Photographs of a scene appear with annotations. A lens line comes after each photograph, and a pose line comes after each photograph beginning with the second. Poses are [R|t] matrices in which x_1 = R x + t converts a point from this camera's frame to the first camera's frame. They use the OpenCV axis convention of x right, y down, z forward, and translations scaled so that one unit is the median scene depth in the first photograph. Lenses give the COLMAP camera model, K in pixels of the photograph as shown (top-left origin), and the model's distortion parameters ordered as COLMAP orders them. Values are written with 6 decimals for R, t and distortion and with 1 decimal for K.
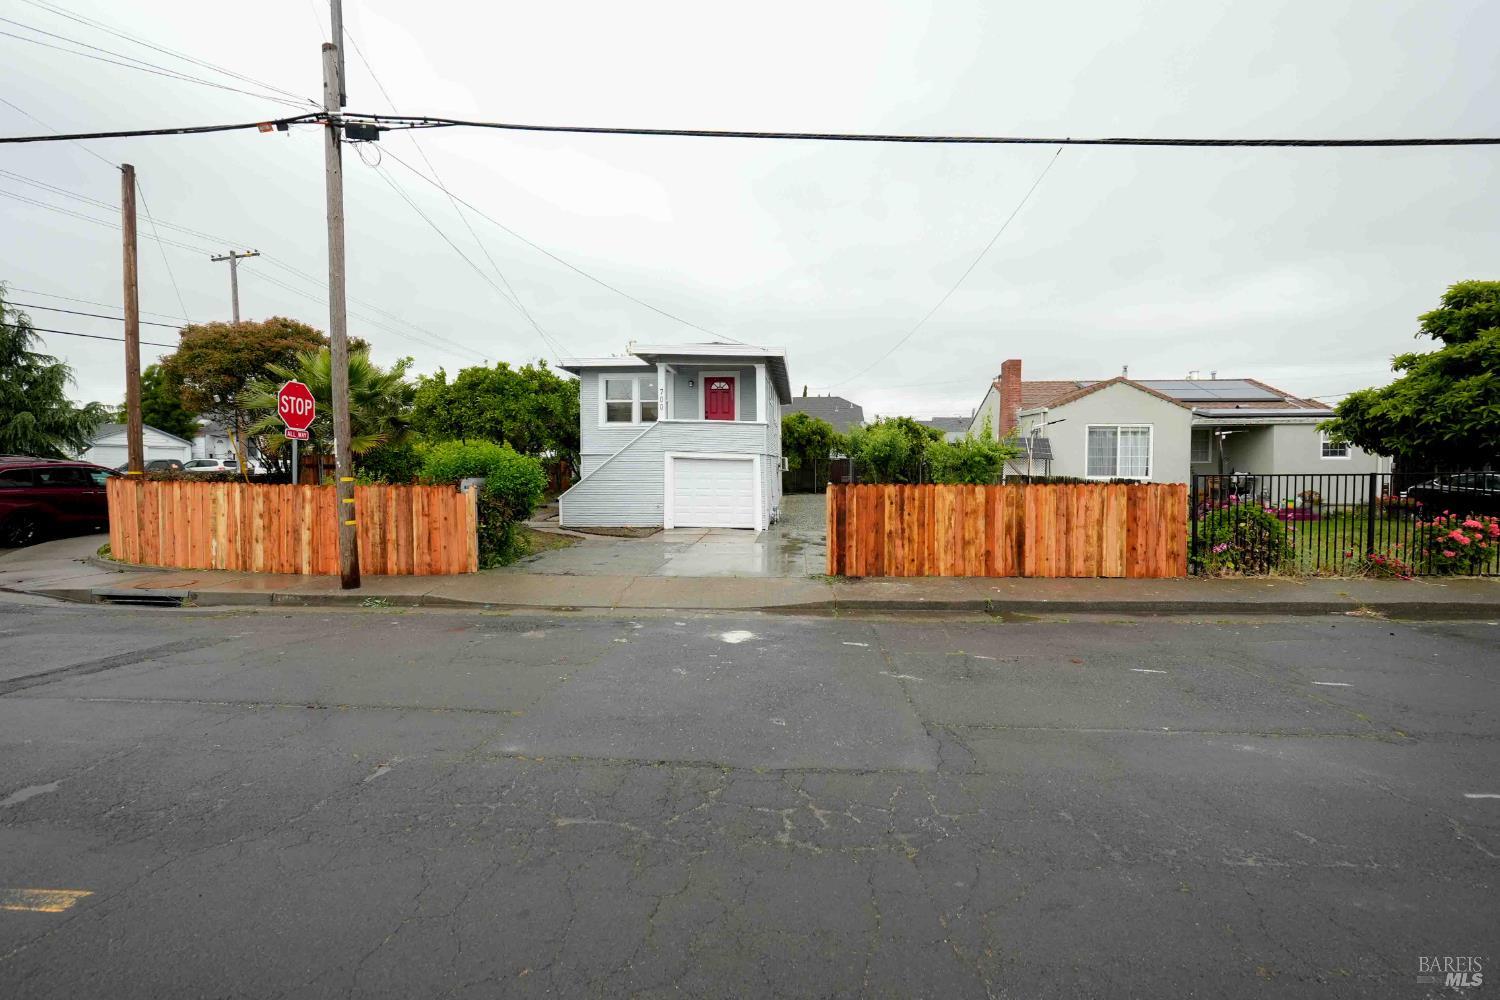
lens RADIAL K [[631.4, 0, 750.3], [0, 631.4, 496.3], [0, 0, 1]] dist [-0.018616, 0.005964]
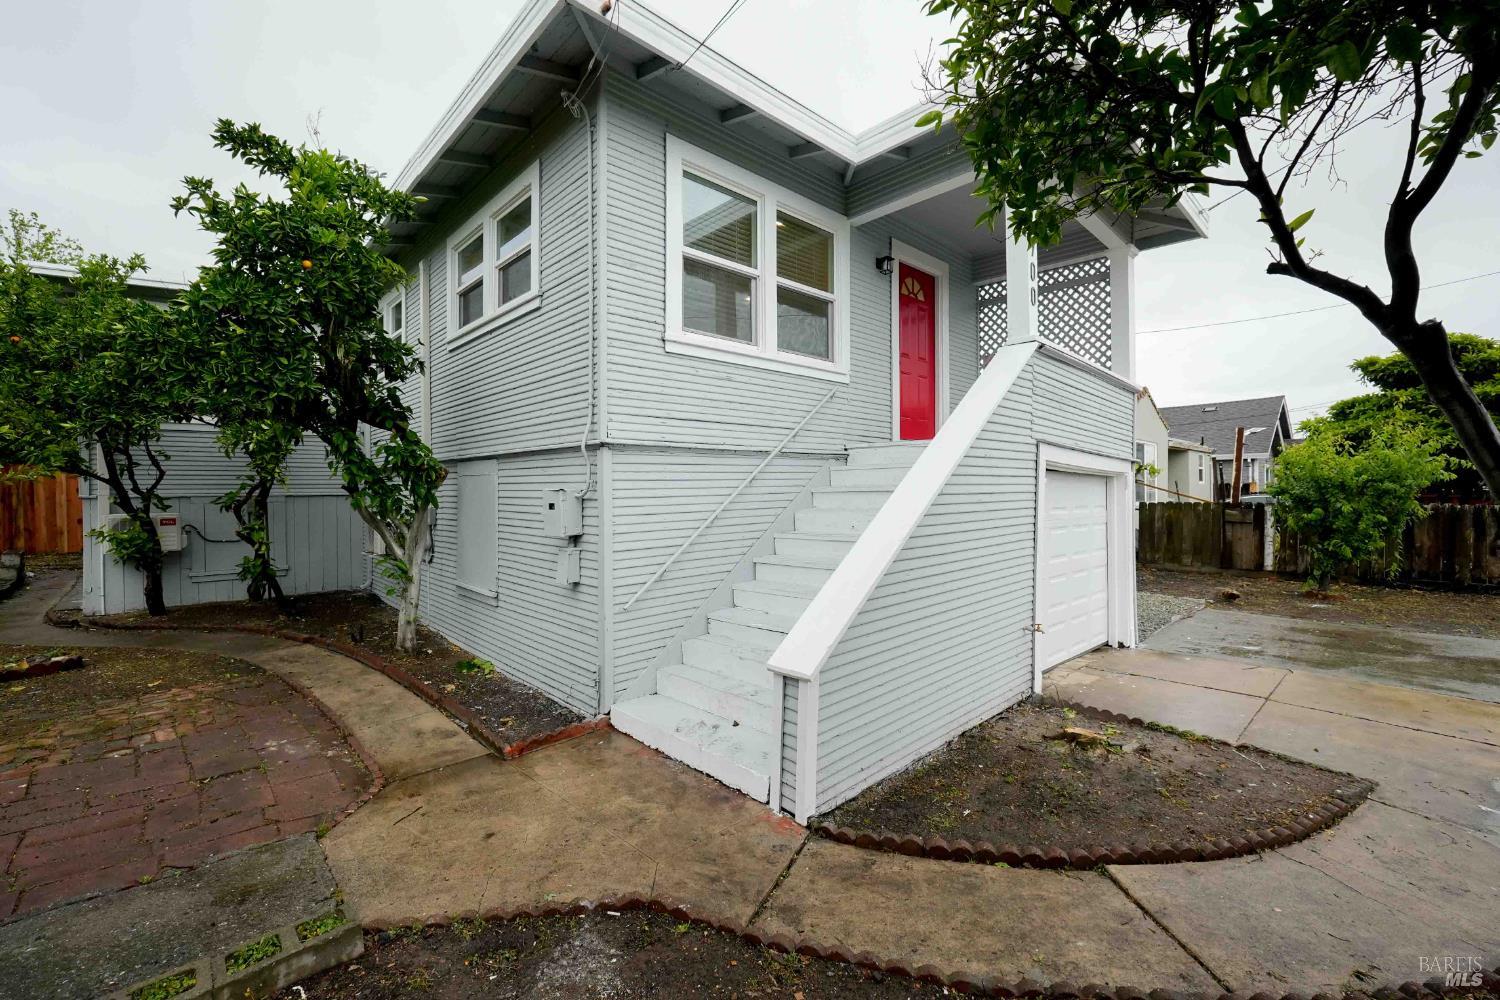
lens RADIAL K [[624.5, 0, 751.5], [0, 624.5, 497.5], [0, 0, 1]] dist [-0.019889, 0.006510]
pose [[0.668640, -0.012890, 0.743475, -0.404003], [0.037111, 0.999182, -0.016052, -0.040855], [-0.742660, 0.038324, 0.668571, 0.804451]]
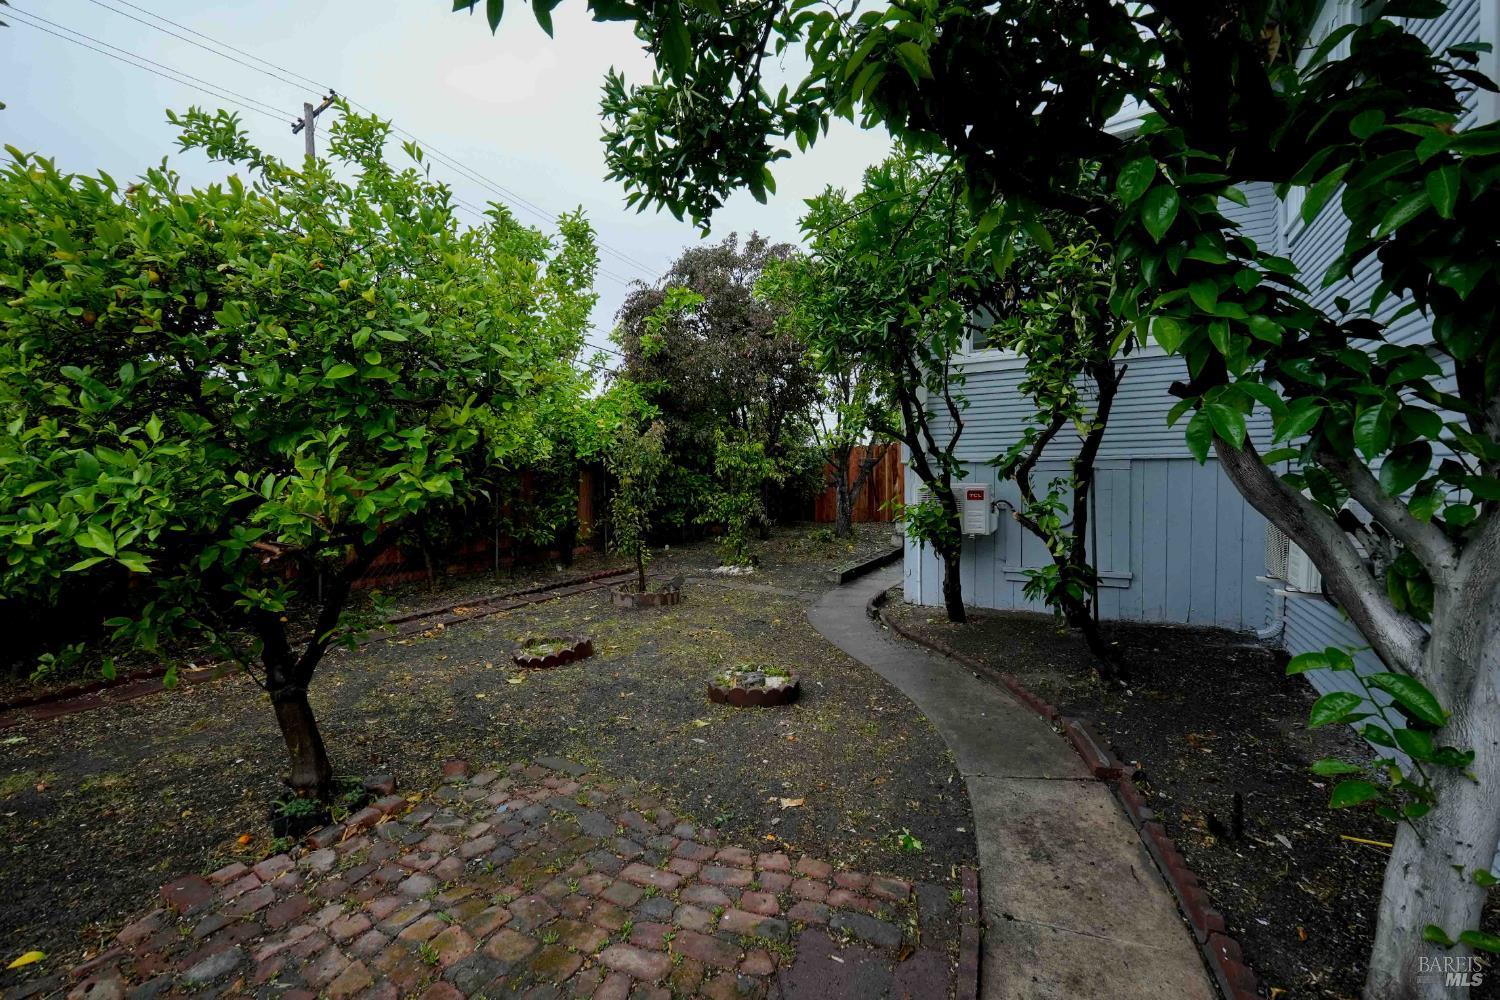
lens RADIAL K [[624.5, 0, 751.5], [0, 624.5, 497.5], [0, 0, 1]] dist [-0.019889, 0.006510]
pose [[0.909287, 0.008914, -0.416075, -0.330257], [-0.013421, 0.999879, -0.007909, -0.040539], [0.415954, 0.012776, 0.909296, 1.049043]]
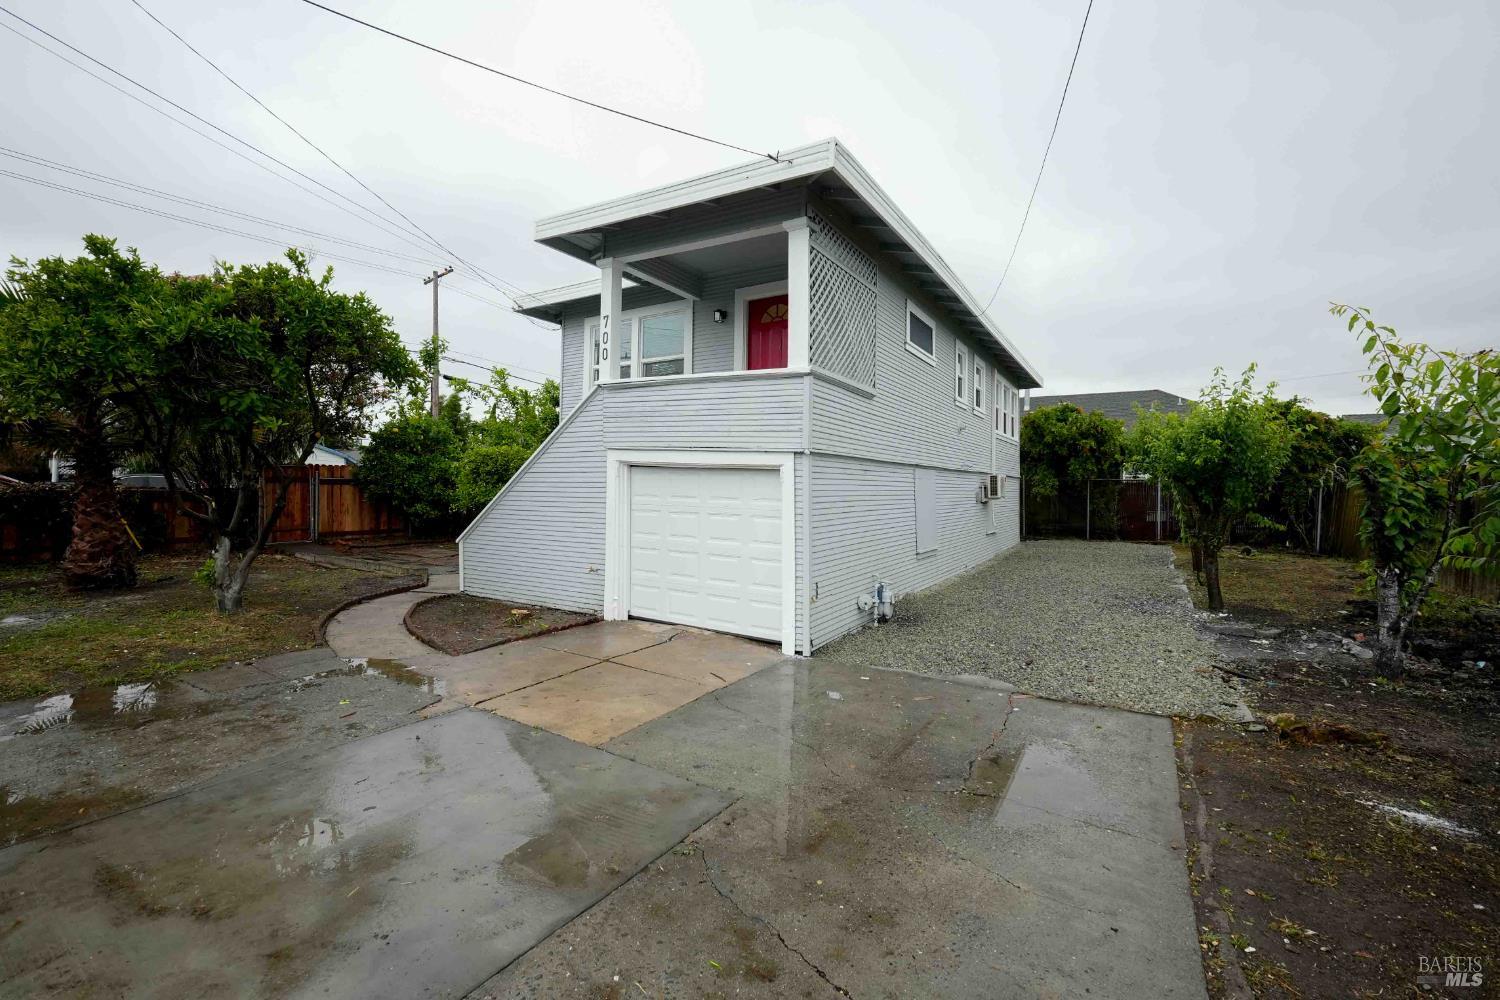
lens RADIAL K [[631.4, 0, 751.0], [0, 631.4, 497.3], [0, 0, 1]] dist [-0.017864, 0.006722]
pose [[0.891040, 0.016873, -0.453610, 0.146787], [-0.035585, 0.998830, -0.032747, -0.023004], [0.452527, 0.045321, 0.890598, 0.570880]]
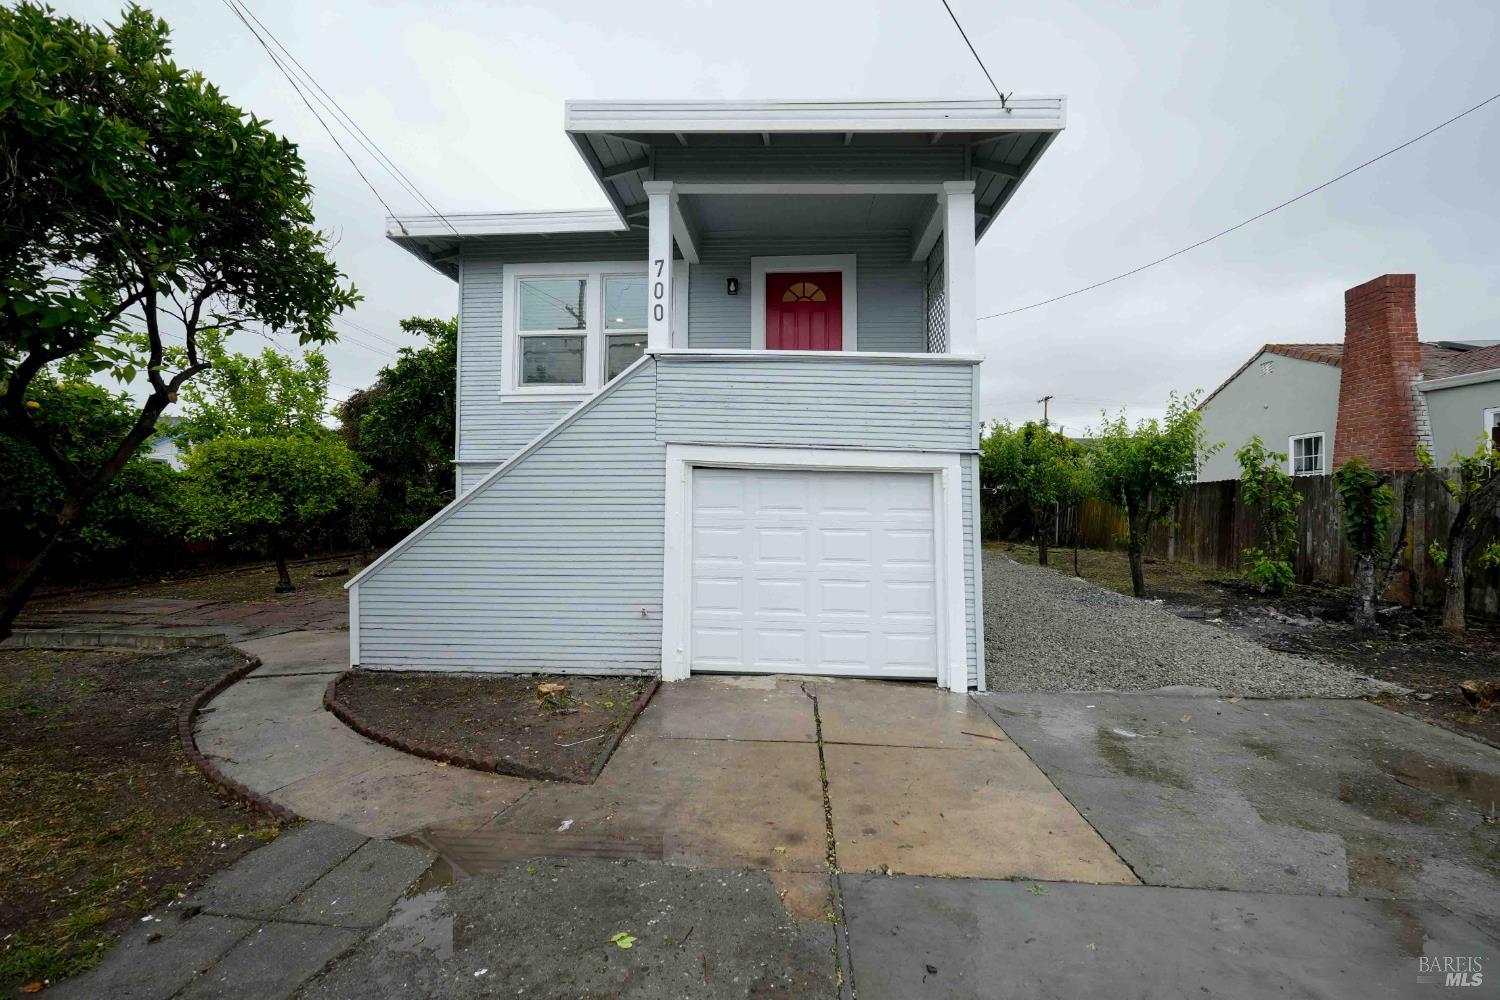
lens RADIAL K [[627.8, 0, 757.4], [0, 627.8, 503.5], [0, 0, 1]] dist [-0.022543, 0.006268]
pose [[0.999825, 0.002693, 0.018508, -0.083319], [-0.001852, 0.998971, -0.045314, -0.023227], [-0.018611, 0.045272, 0.998801, 0.598435]]
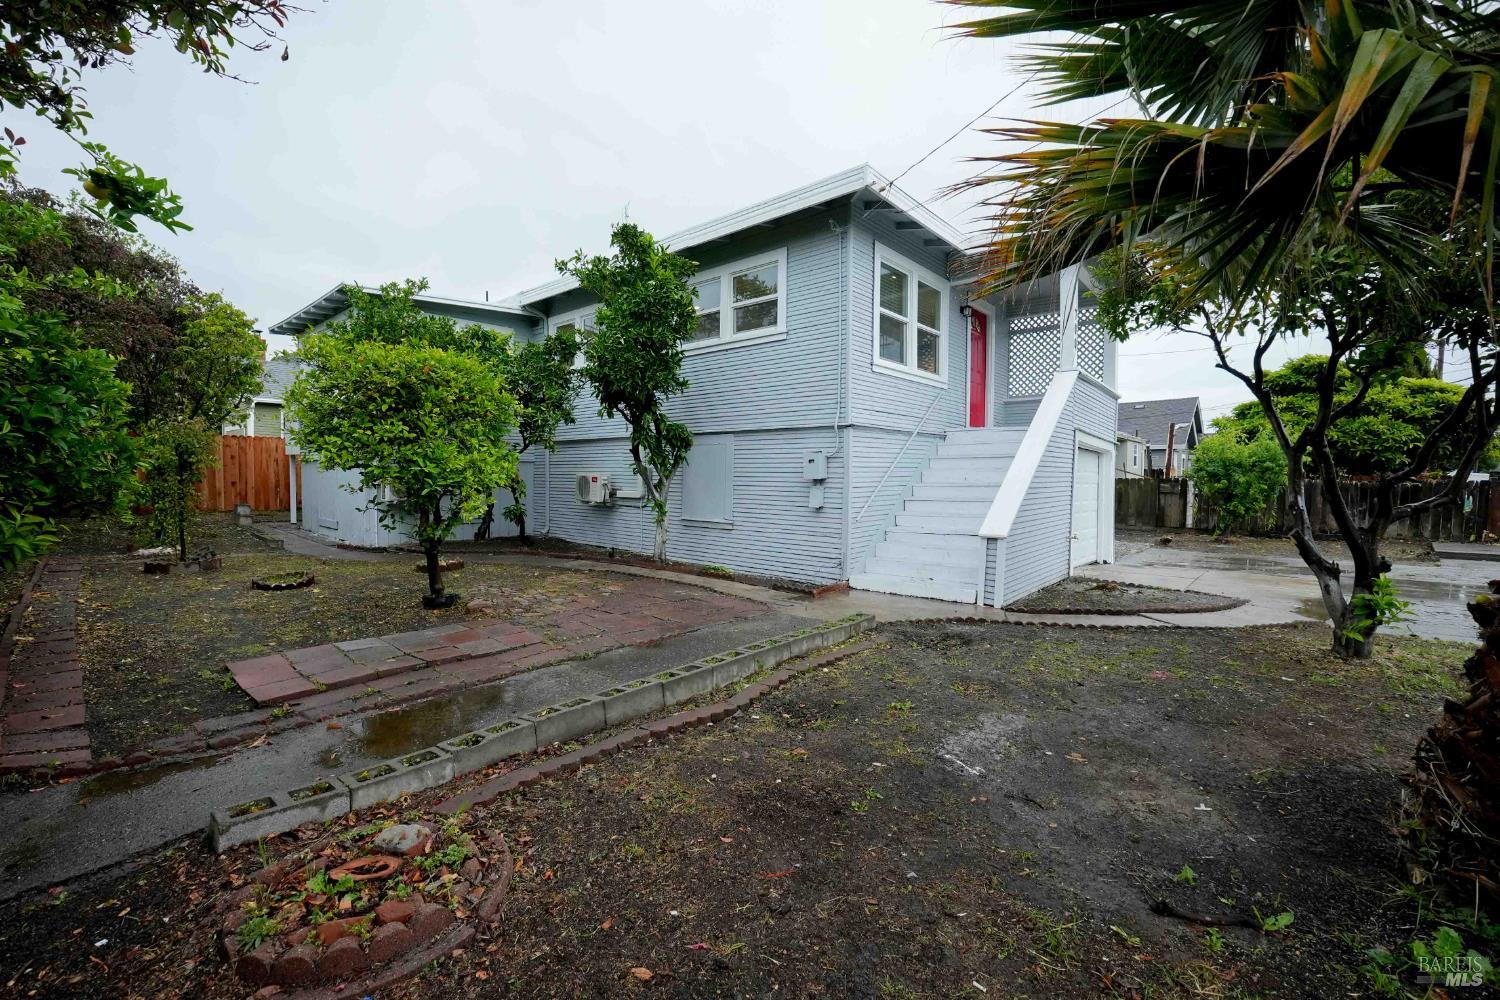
lens RADIAL K [[622.5, 0, 751.2], [0, 622.5, 500.5], [0, 0, 1]] dist [-0.022299, 0.006744]
pose [[0.597897, -0.027840, 0.801090, -0.631335], [0.027214, 0.999526, 0.014424, -0.025266], [-0.801111, 0.013177, 0.598370, 0.810456]]
